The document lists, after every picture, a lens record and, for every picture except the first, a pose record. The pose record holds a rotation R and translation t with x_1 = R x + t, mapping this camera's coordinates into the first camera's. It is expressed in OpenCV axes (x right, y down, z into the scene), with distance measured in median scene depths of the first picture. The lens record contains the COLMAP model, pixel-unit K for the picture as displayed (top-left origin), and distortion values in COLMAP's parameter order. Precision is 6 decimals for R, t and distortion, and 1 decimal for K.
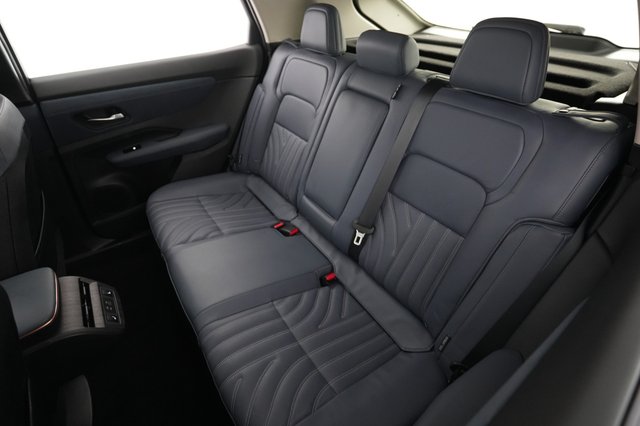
lens RADIAL K [[309.4, 0, 320.0], [0, 309.4, 213.0], [0, 0, 1]] dist [0.000556, 0.000000]
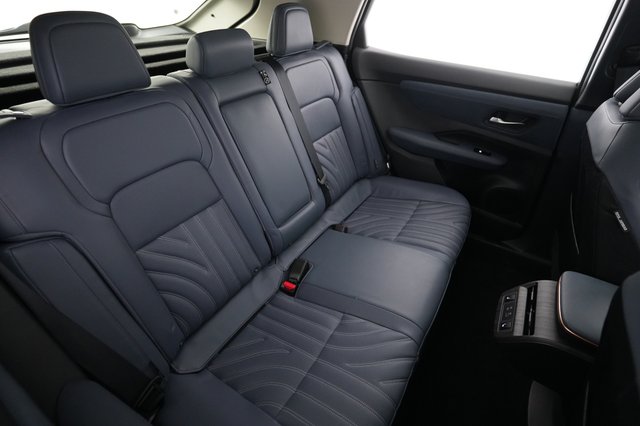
lens RADIAL K [[323.4, 0, 318.3], [0, 323.4, 209.4], [0, 0, 1]] dist [-0.002588, -0.001004]
pose [[-0.388829, -0.535128, 0.749967, -0.688600], [0.525868, 0.539486, 0.657584, -0.578487], [-0.756488, 0.650072, 0.071639, 0.773905]]
